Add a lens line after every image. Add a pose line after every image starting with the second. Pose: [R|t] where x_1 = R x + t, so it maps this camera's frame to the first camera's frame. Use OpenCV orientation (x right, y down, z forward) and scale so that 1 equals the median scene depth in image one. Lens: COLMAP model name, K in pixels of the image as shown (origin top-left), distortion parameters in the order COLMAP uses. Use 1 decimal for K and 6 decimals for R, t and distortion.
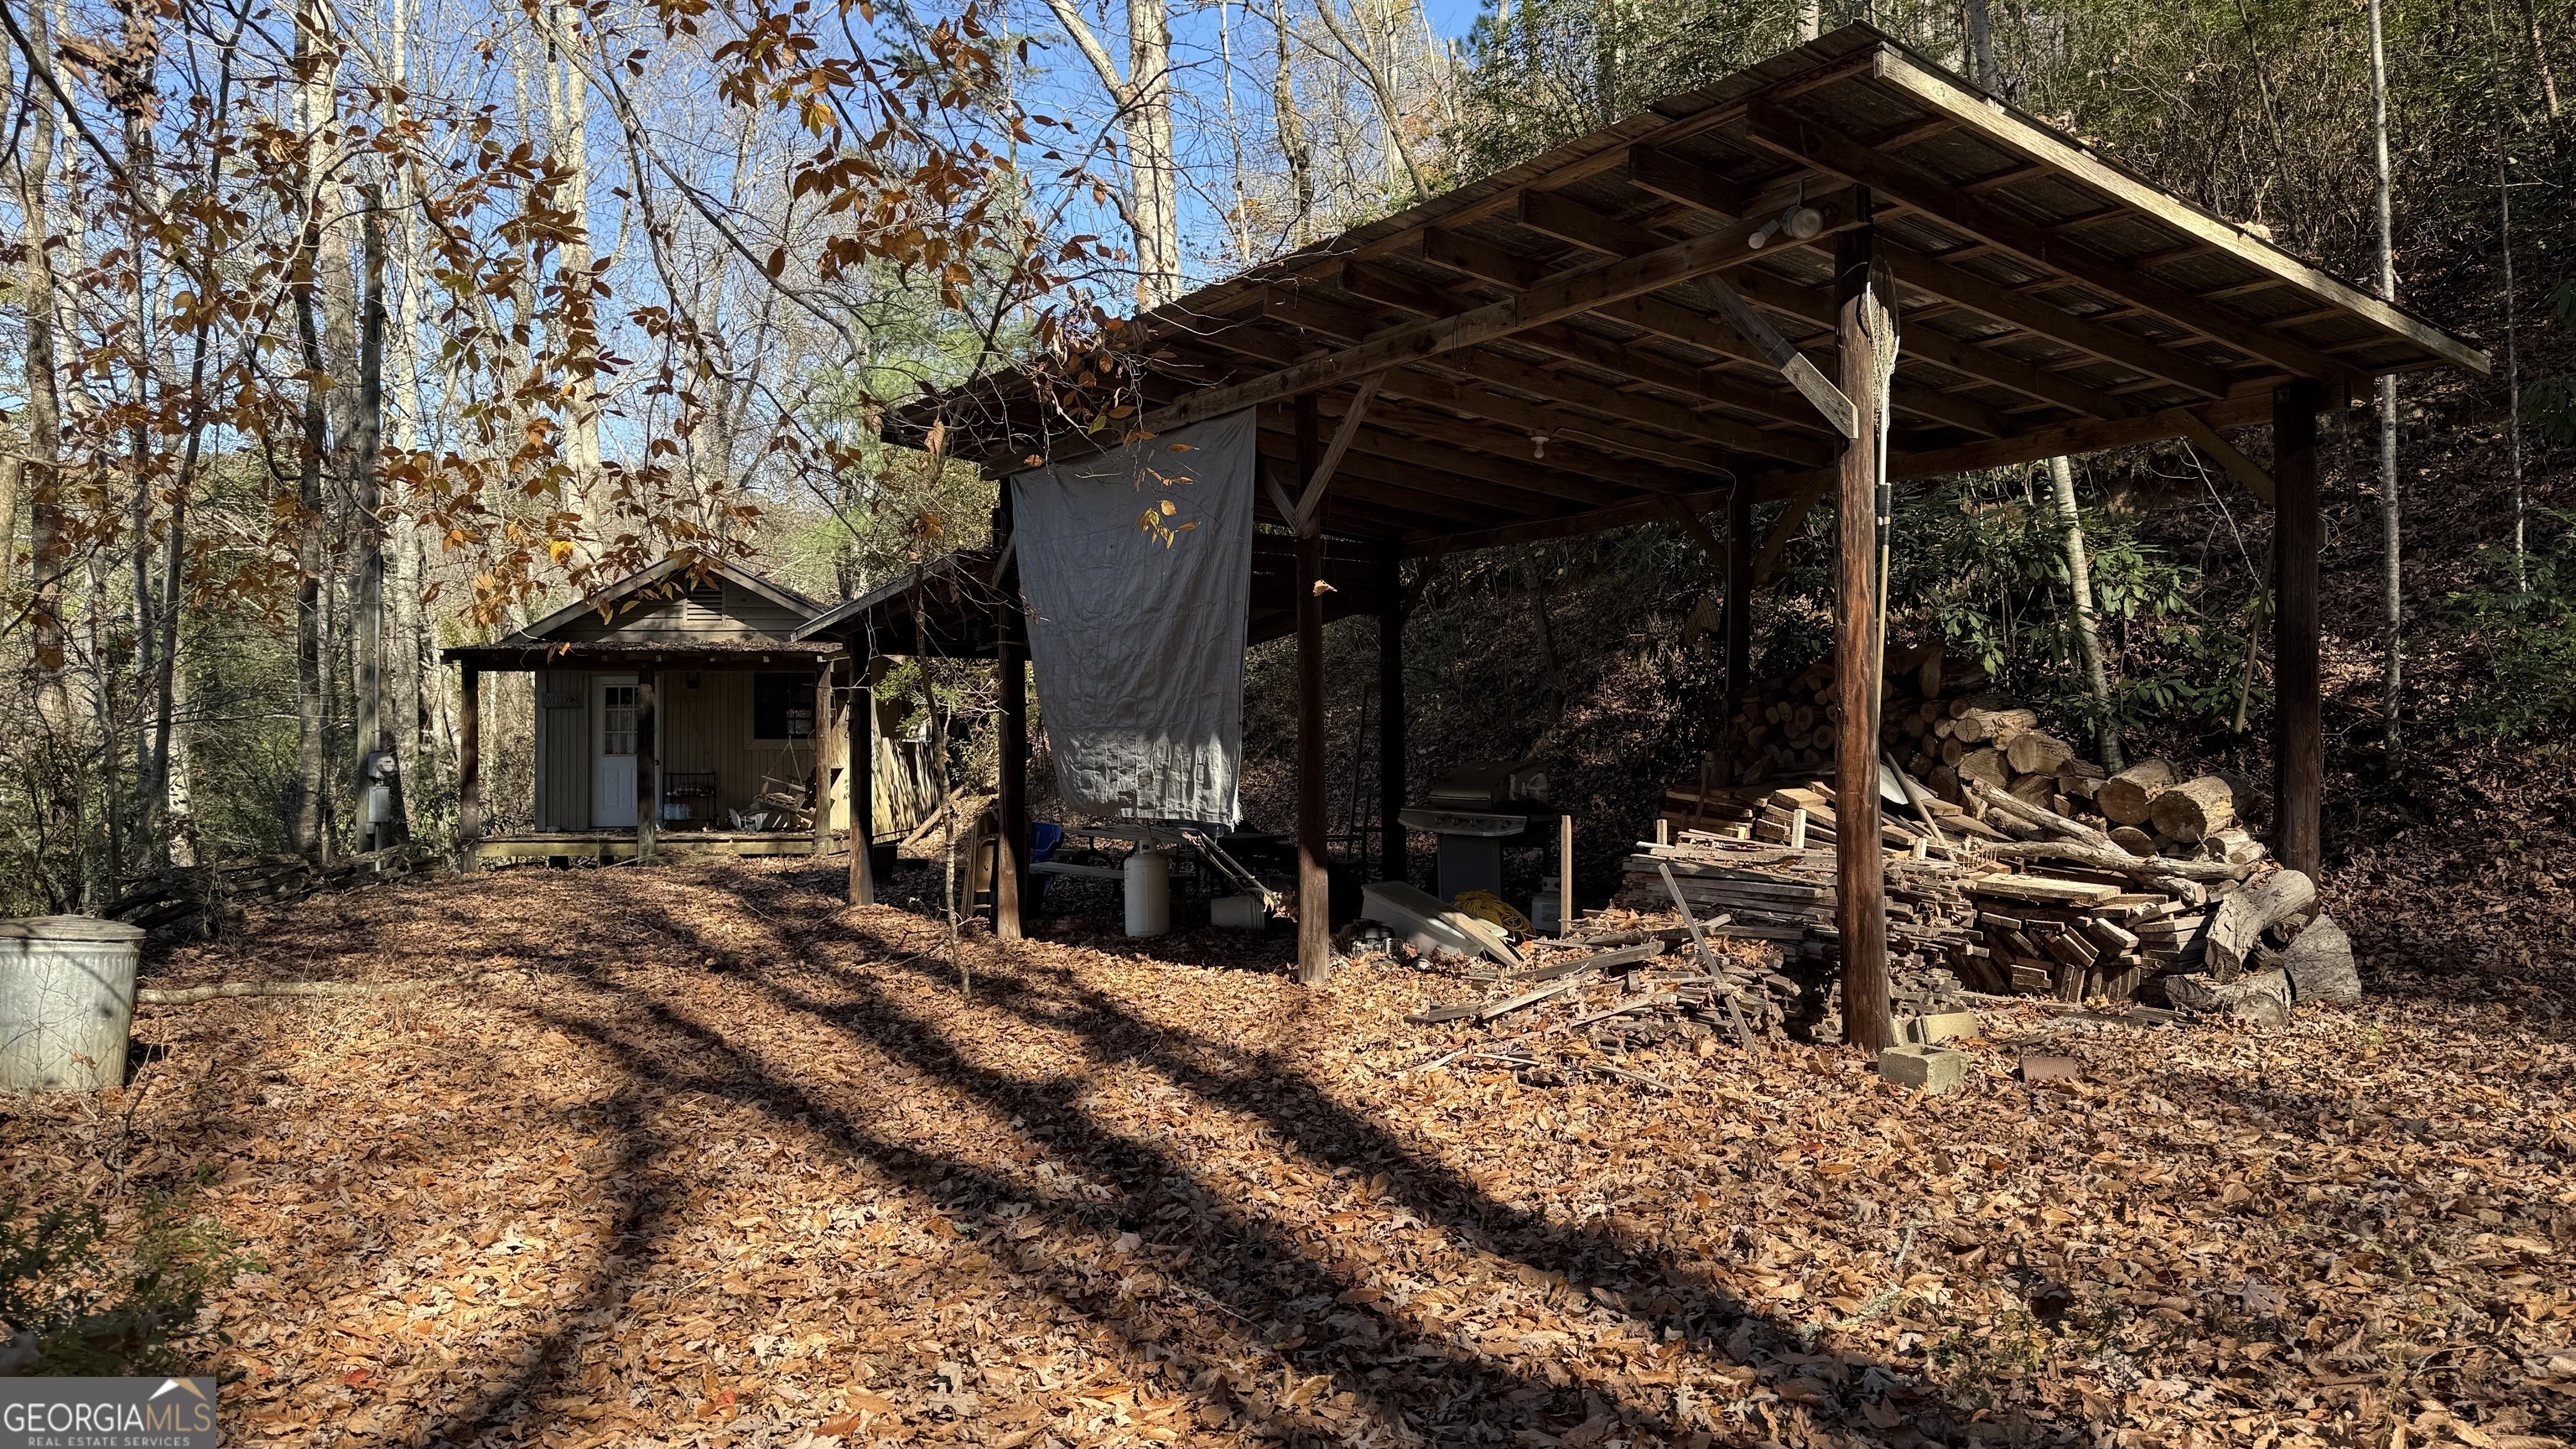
lens RADIAL K [[1807.1, 0, 1289.5], [0, 1807.1, 723.2], [0, 0, 1]] dist [0.049528, -0.060416]
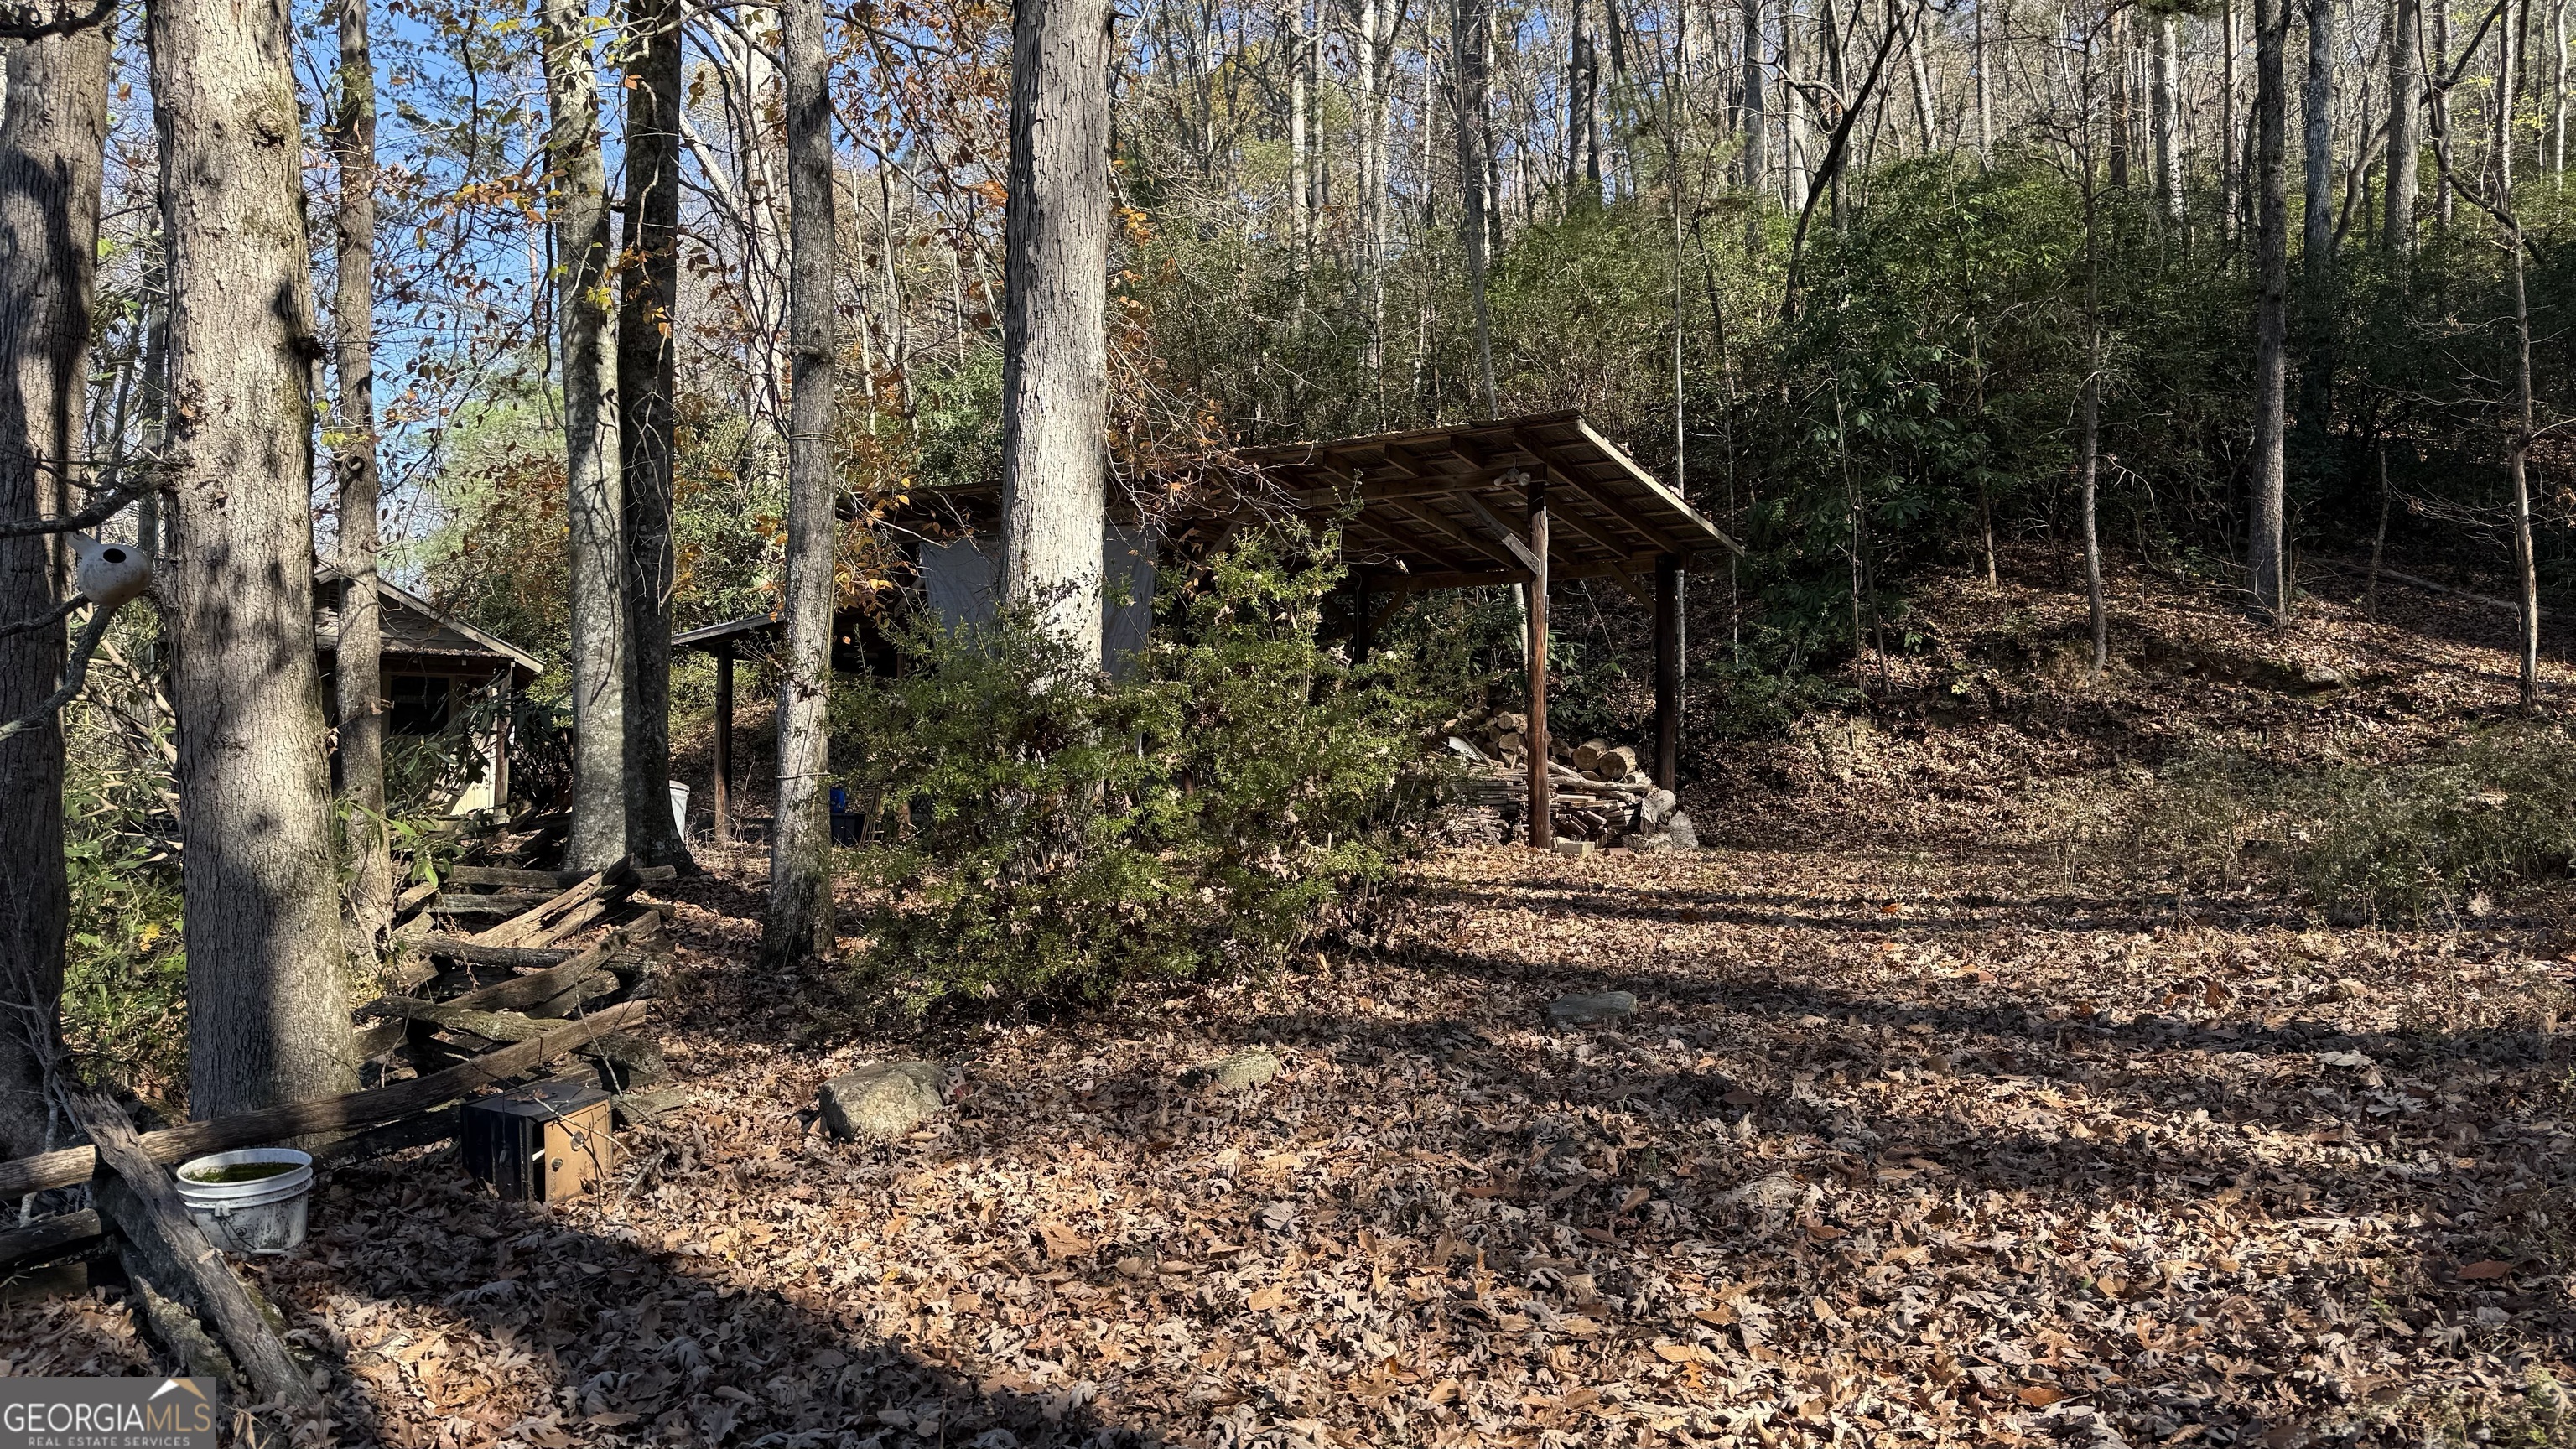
lens RADIAL K [[1807.1, 0, 1273.0], [0, 1807.1, 721.7], [0, 0, 1]] dist [0.049528, -0.060416]
pose [[0.916464, 0.032494, 0.398795, -0.712443], [-0.019404, 0.999134, -0.036816, 0.092196], [-0.399645, 0.026002, 0.916301, -0.738844]]
